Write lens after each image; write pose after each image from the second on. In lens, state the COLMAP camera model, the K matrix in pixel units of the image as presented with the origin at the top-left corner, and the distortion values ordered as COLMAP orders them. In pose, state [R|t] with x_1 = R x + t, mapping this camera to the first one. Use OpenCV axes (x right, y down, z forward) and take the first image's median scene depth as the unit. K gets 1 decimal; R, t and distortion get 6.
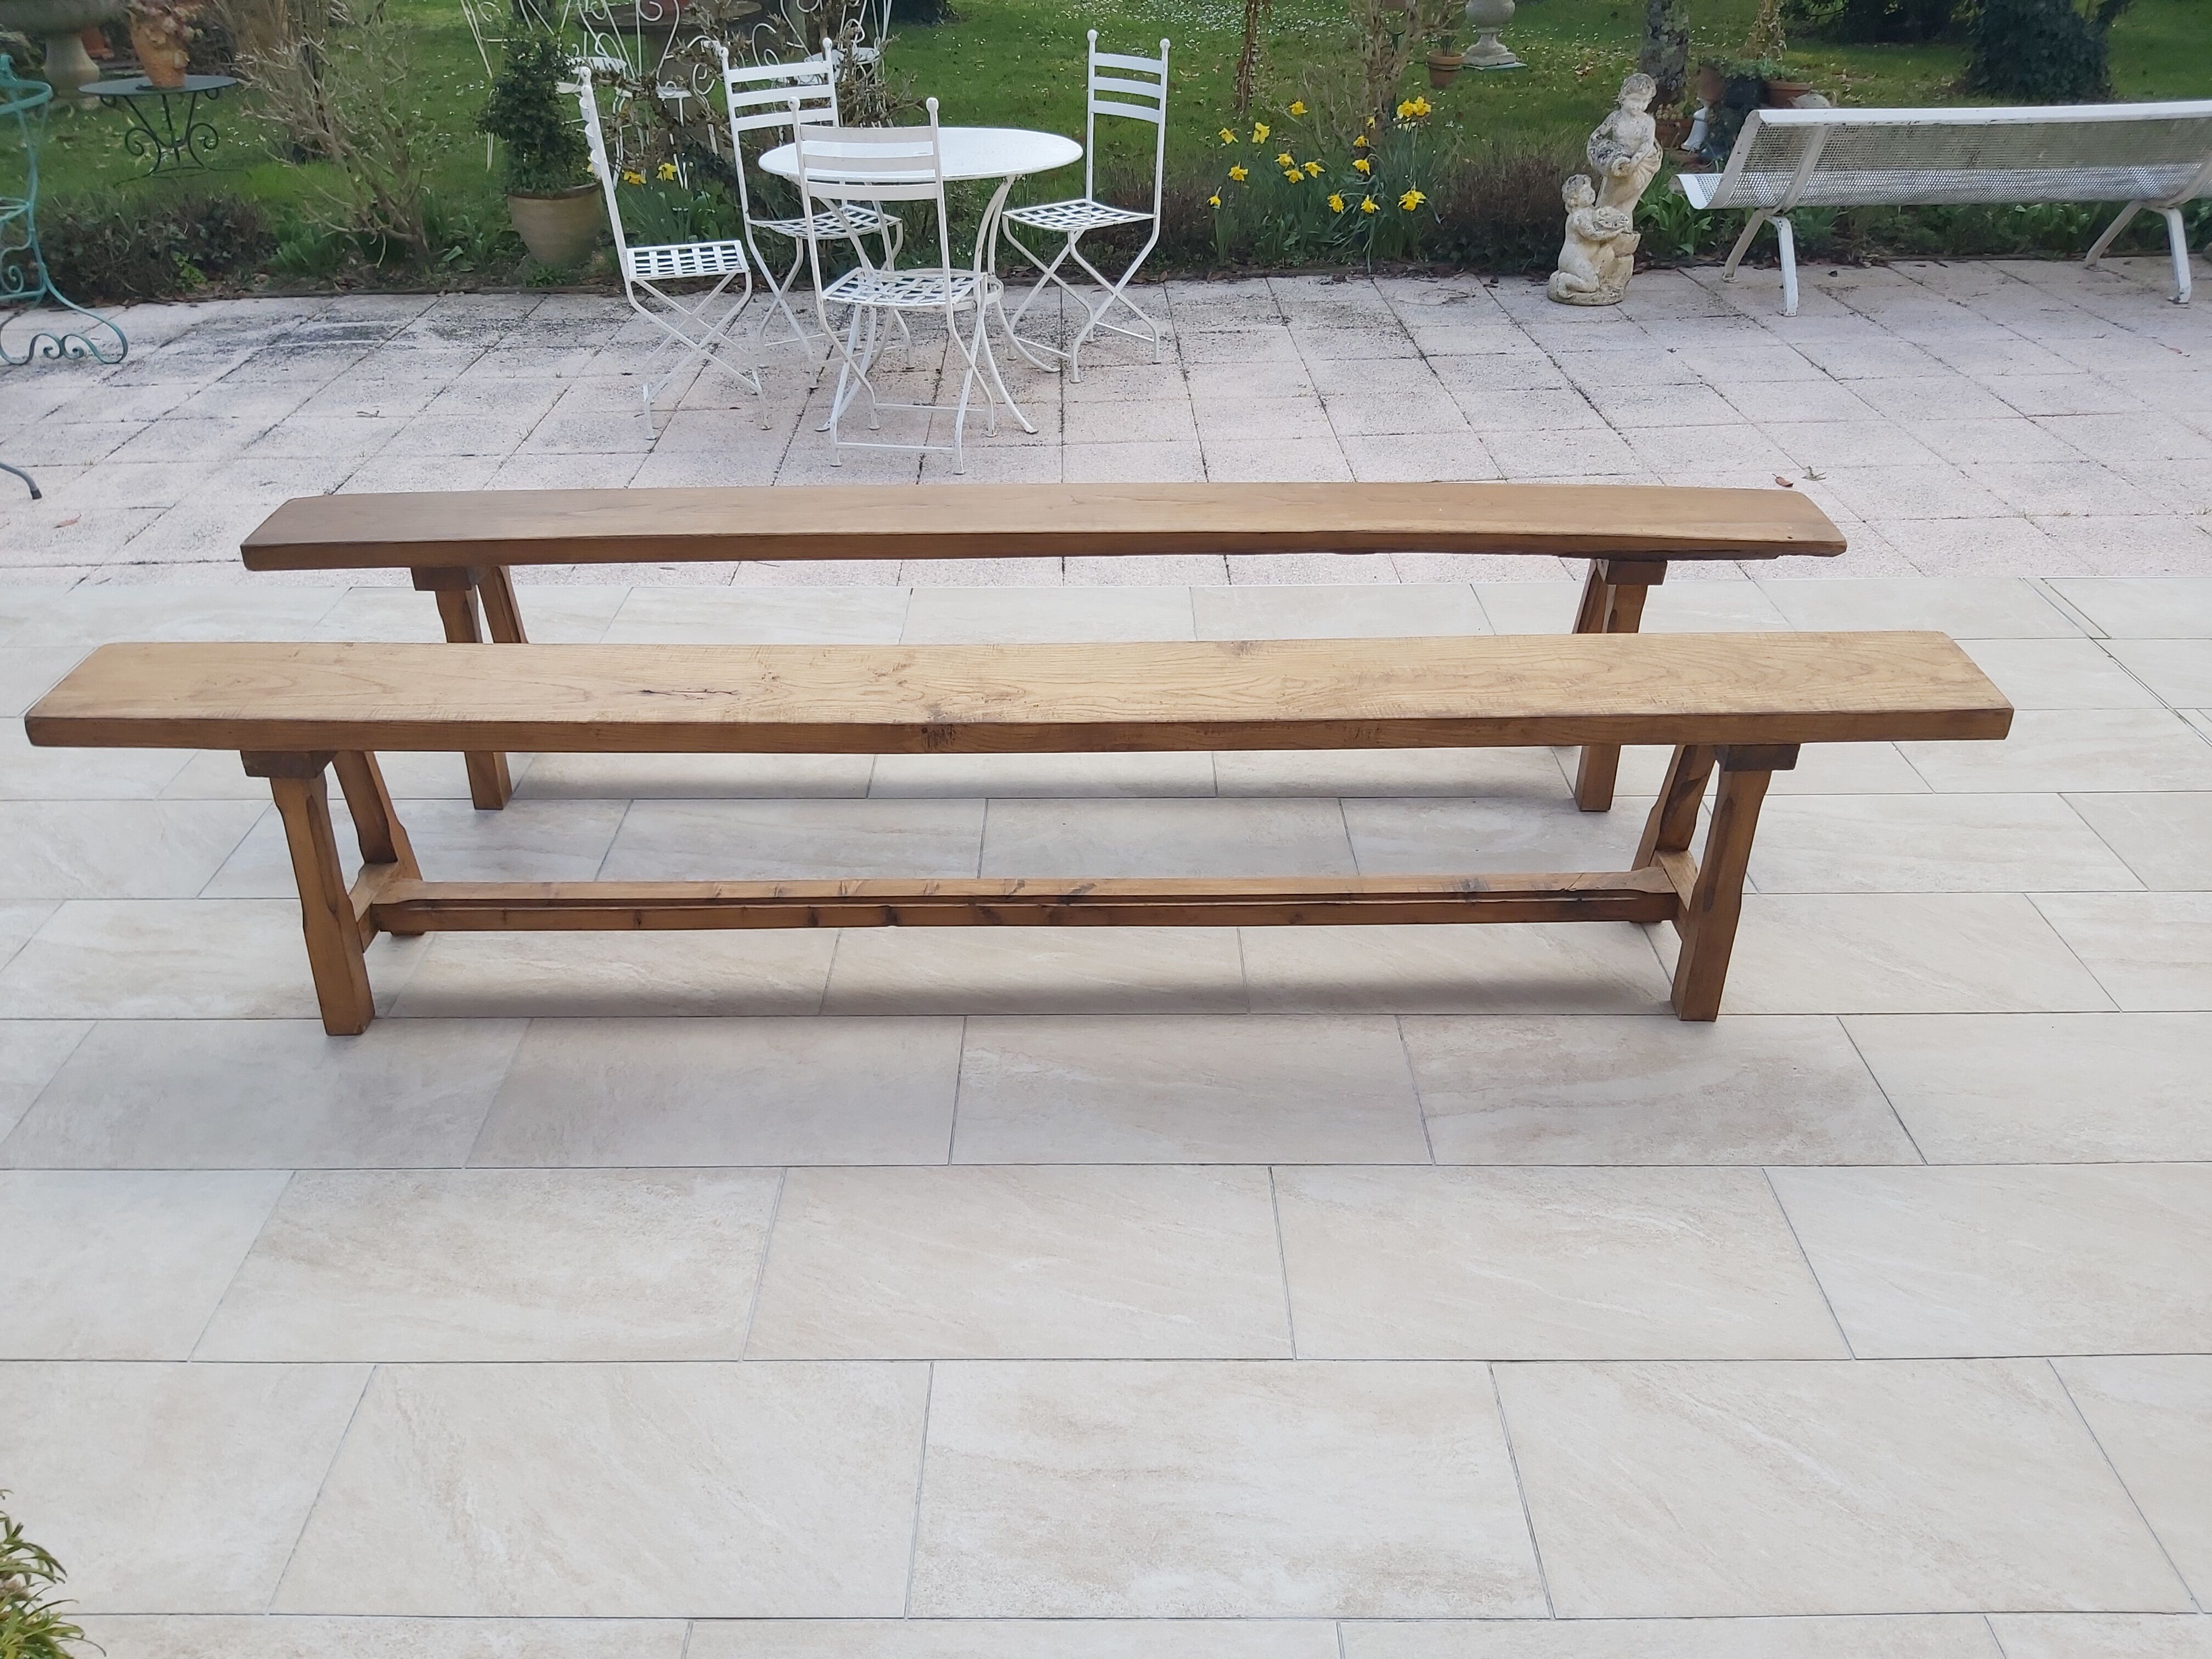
lens RADIAL K [[1690.8, 0, 1106.0], [0, 1690.8, 829.5], [0, 0, 1]] dist [0.075925, -0.146050]
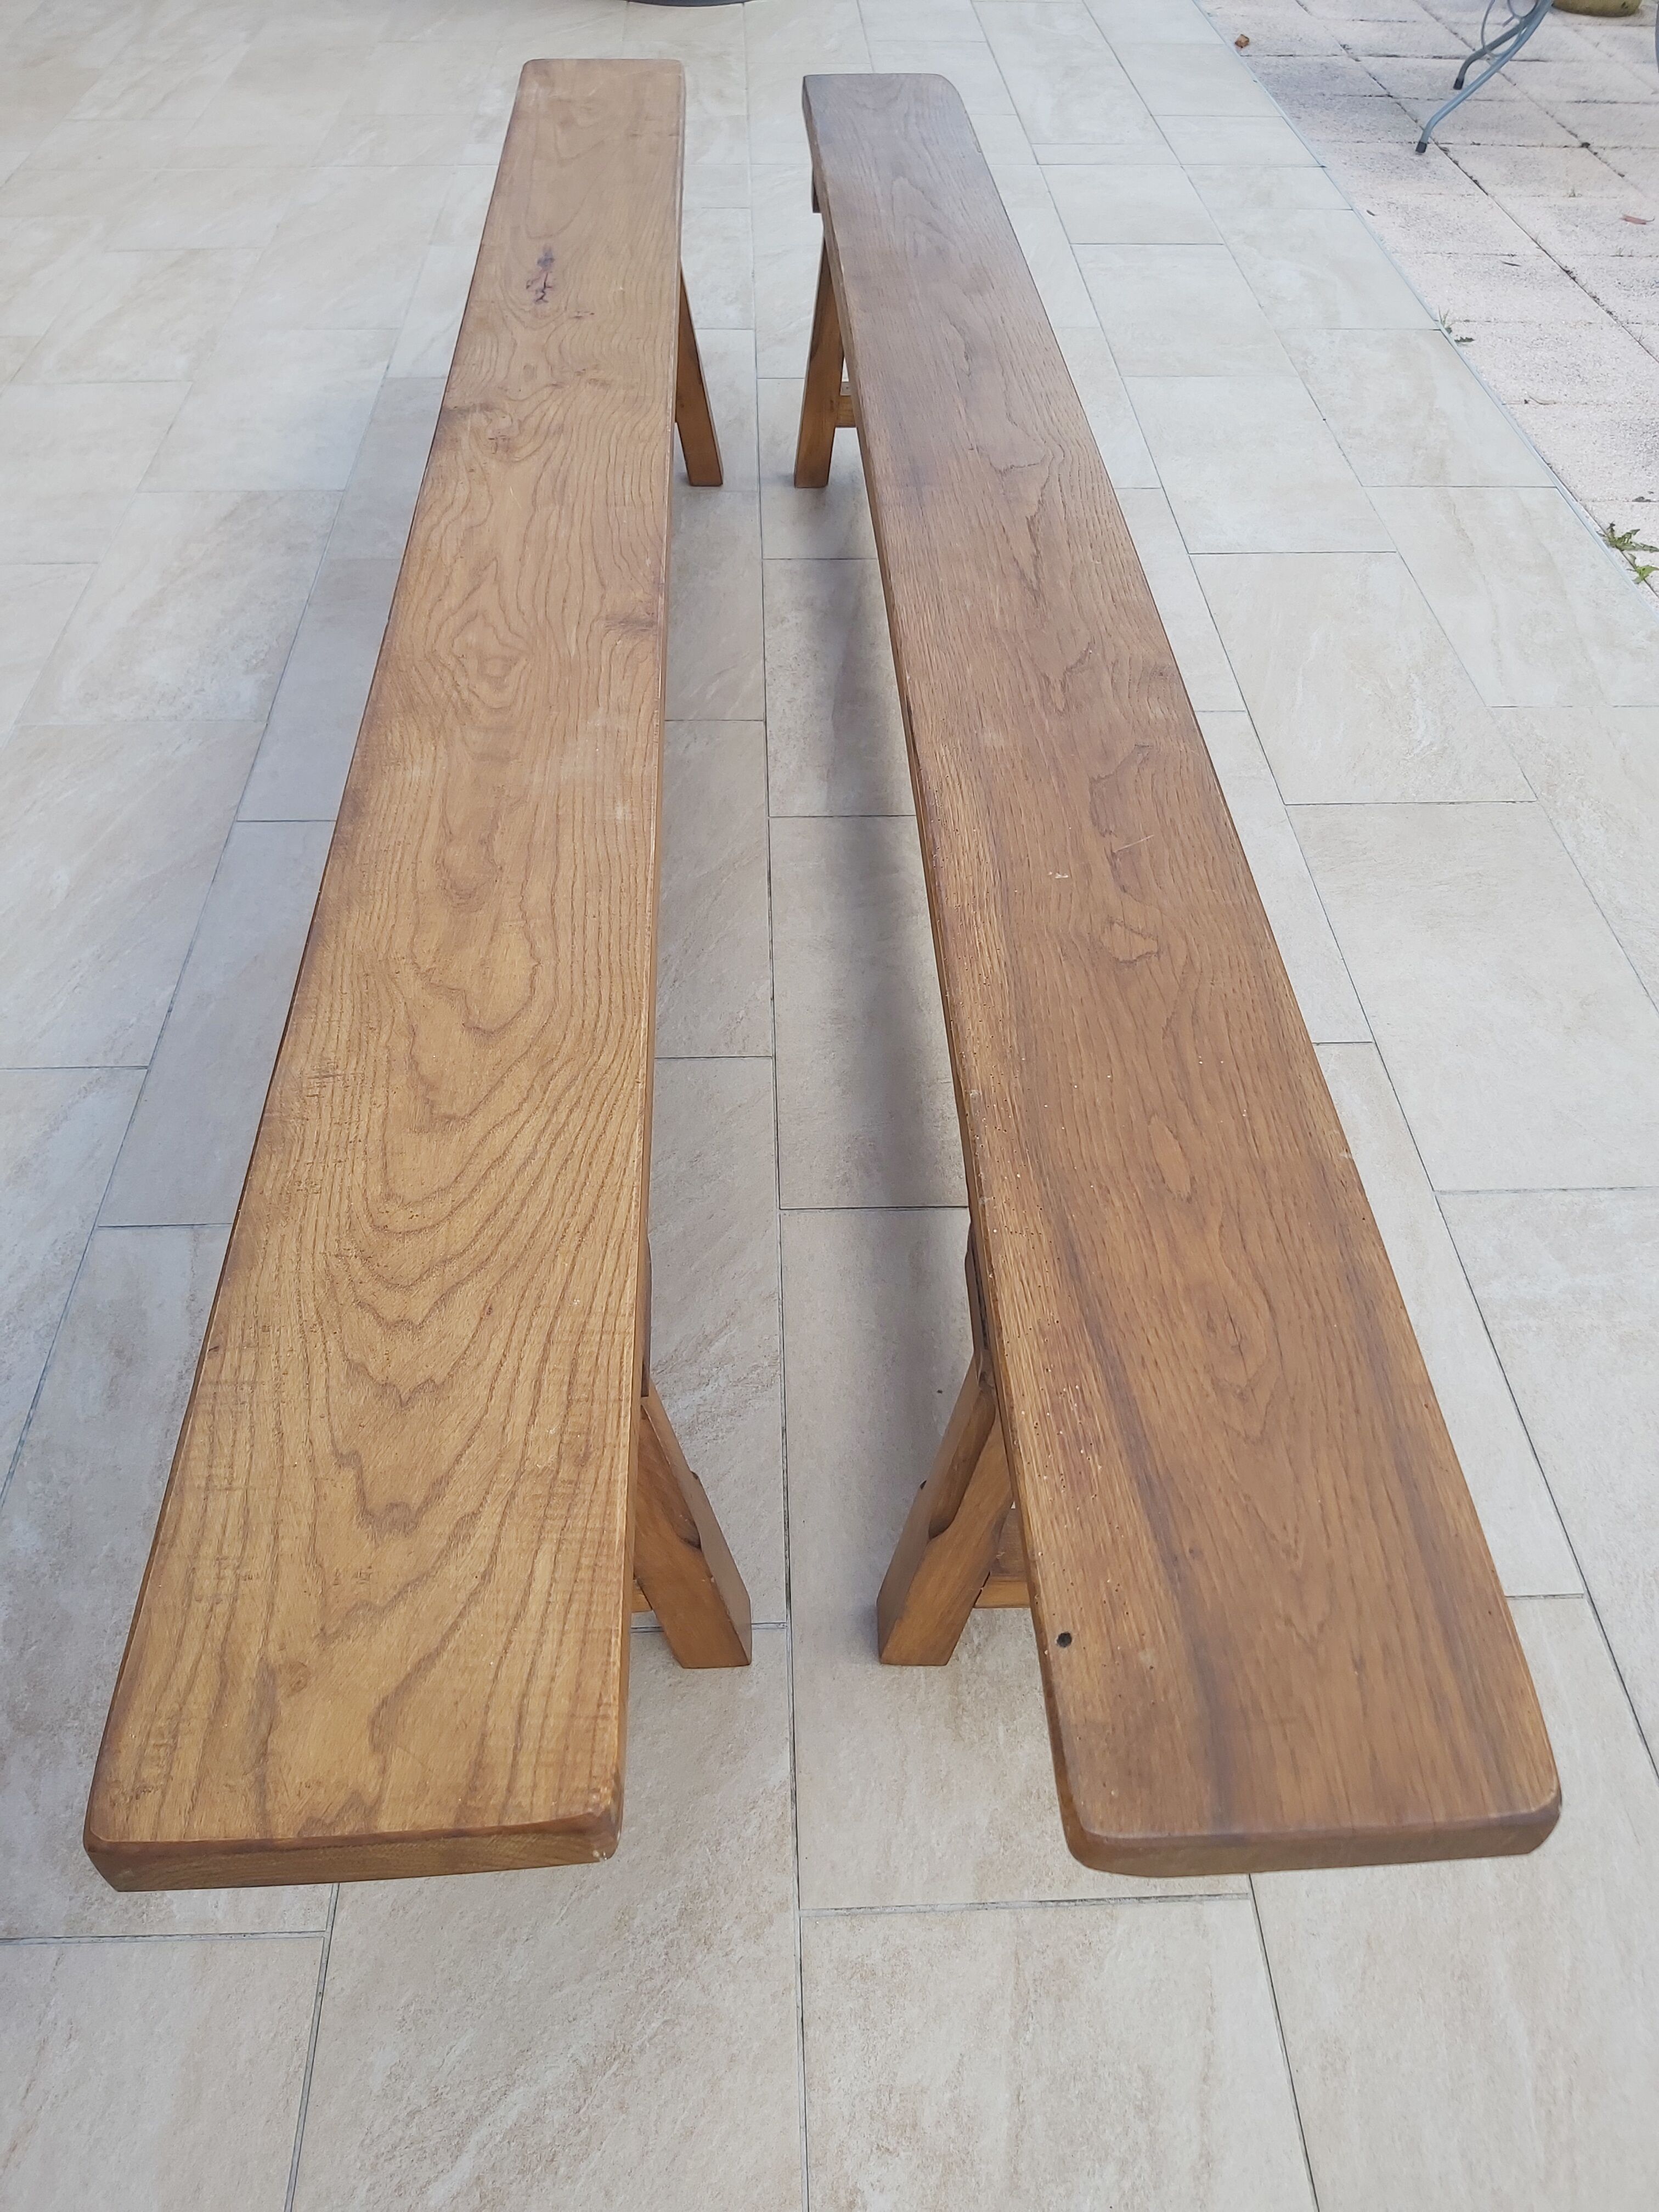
lens RADIAL K [[1687.7, 0, 783.9], [0, 1687.7, 1103.7], [0, 0, 1]] dist [0.064755, -0.143810]
pose [[0.026919, 0.715011, -0.698595, 0.333709], [-0.519612, 0.607025, 0.601268, -0.211001], [0.853978, 0.346813, 0.387869, 0.476338]]
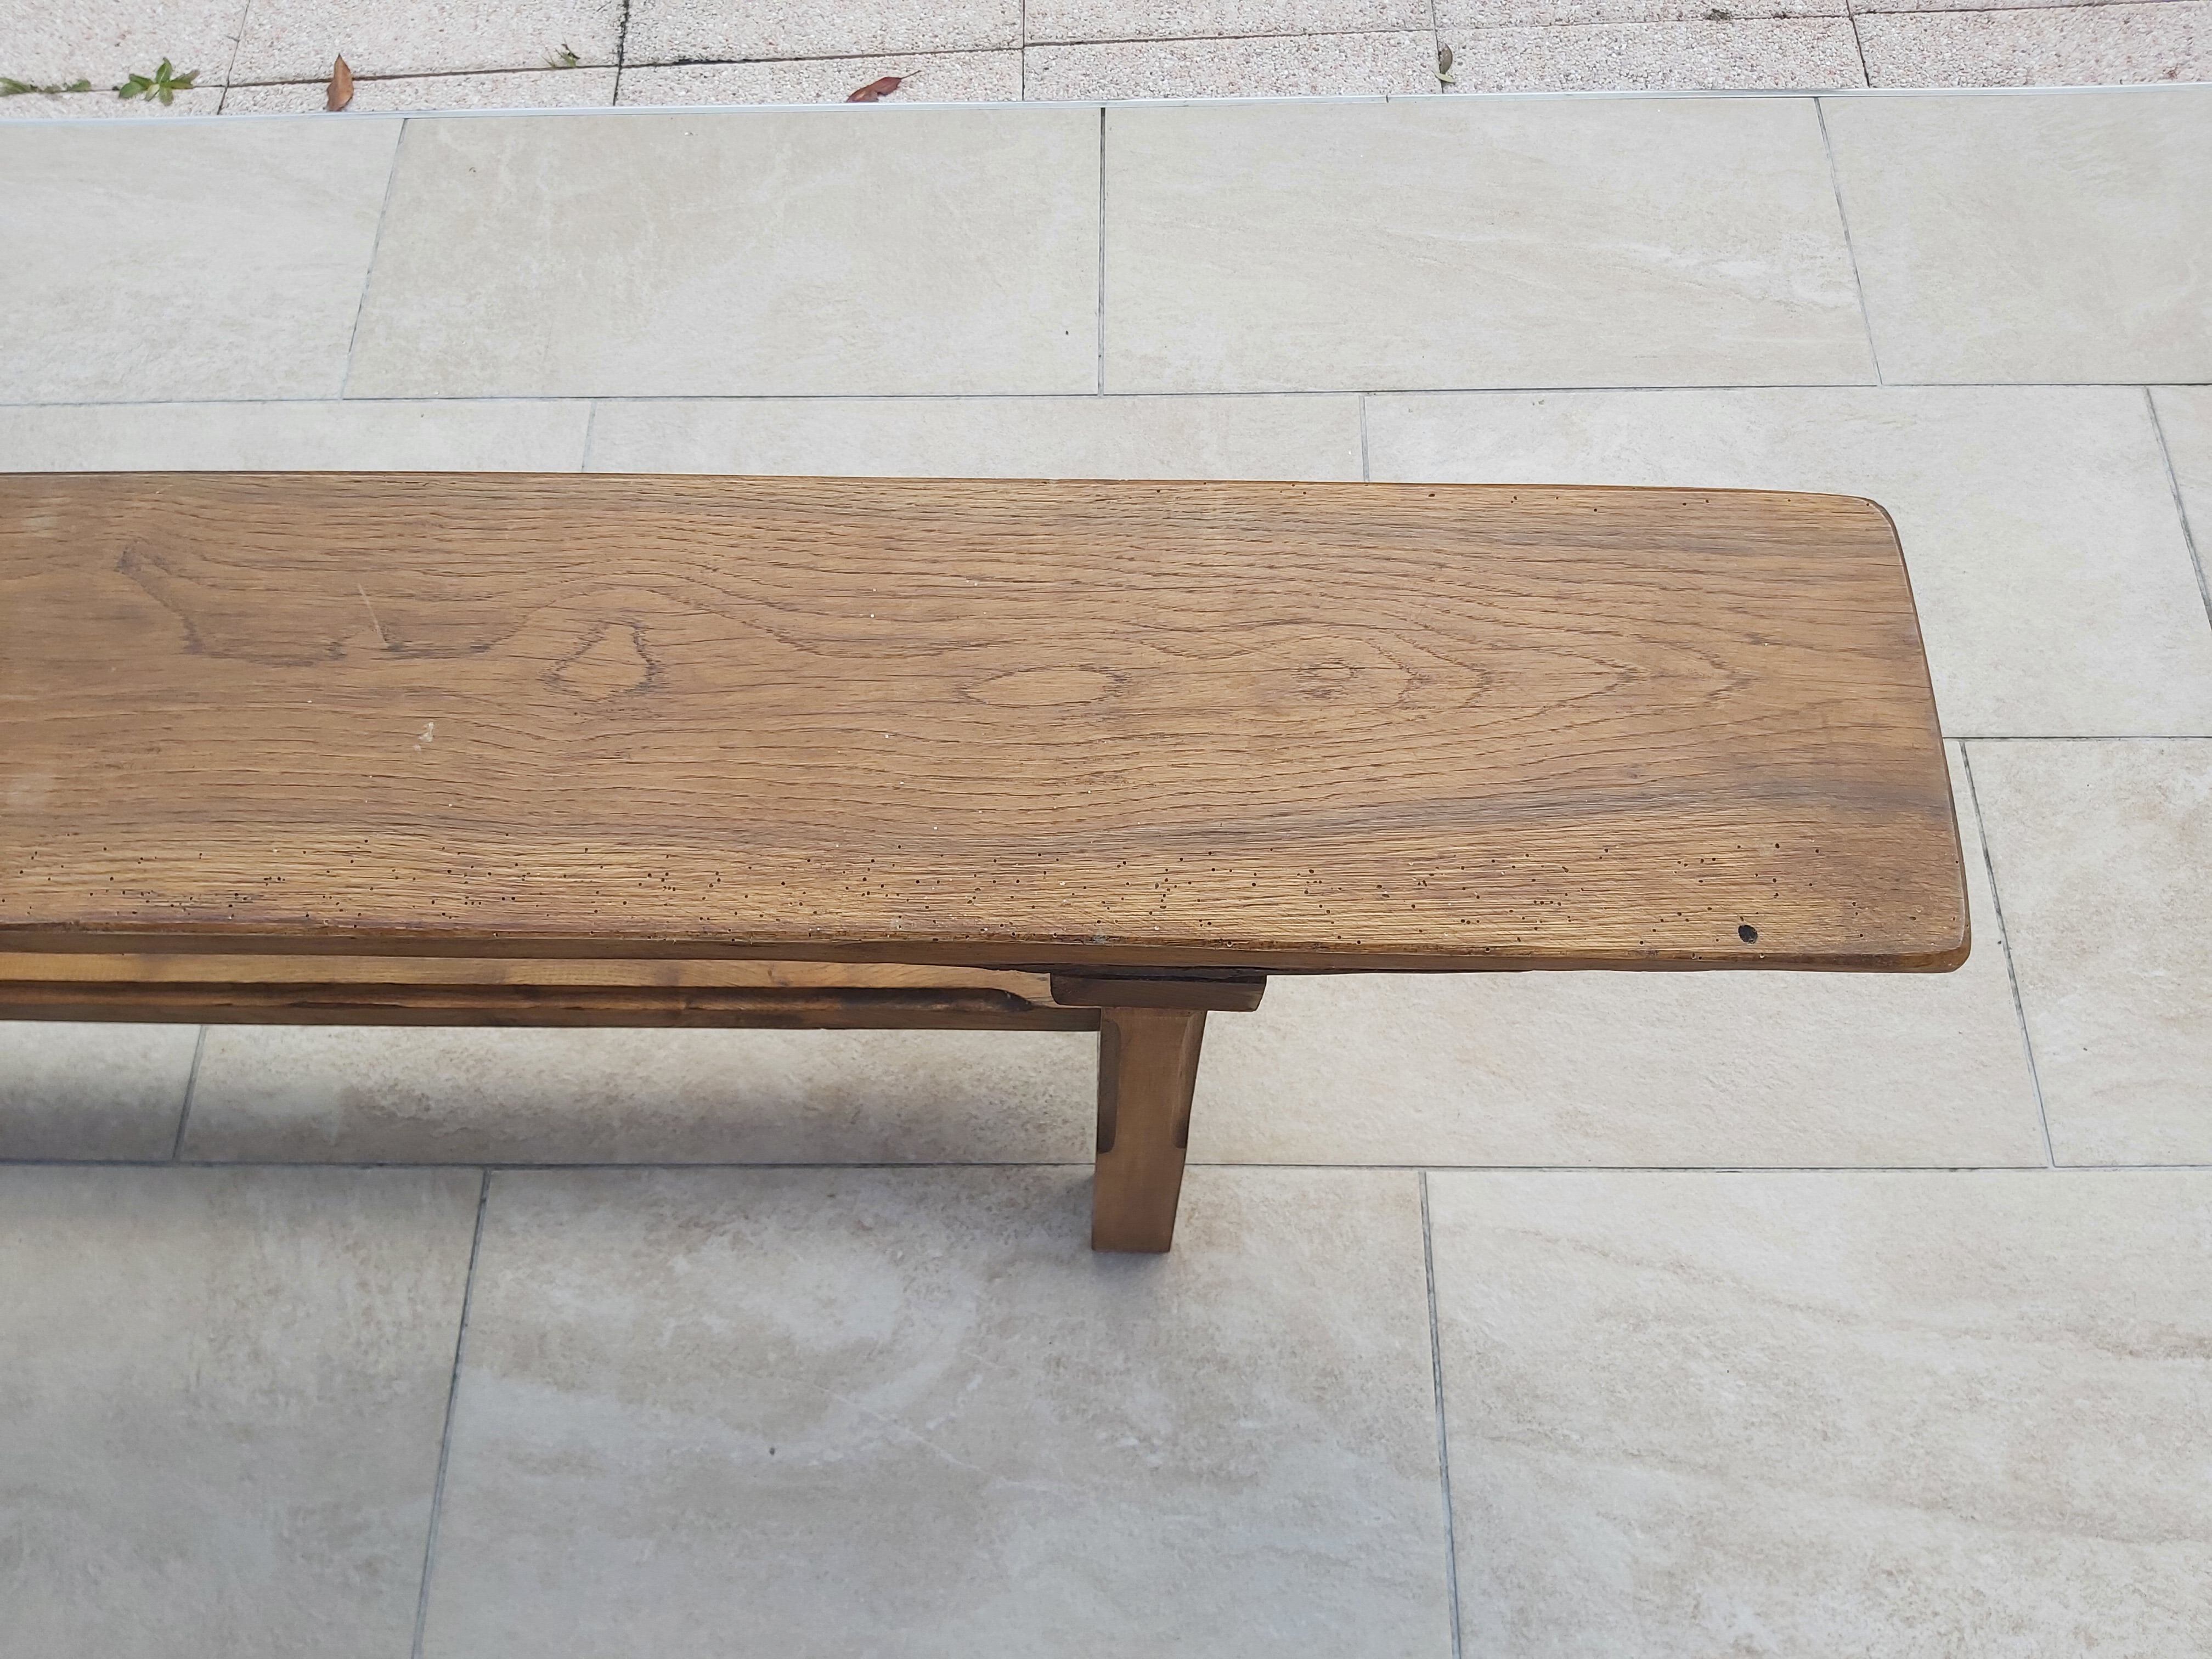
lens RADIAL K [[1701.7, 0, 1094.4], [0, 1701.7, 825.8], [0, 0, 1]] dist [0.074873, -0.150930]
pose [[0.999469, -0.002015, -0.032511, 0.196616], [0.020582, 0.812645, 0.582395, -0.207482], [0.025246, -0.582756, 0.812255, 0.504533]]
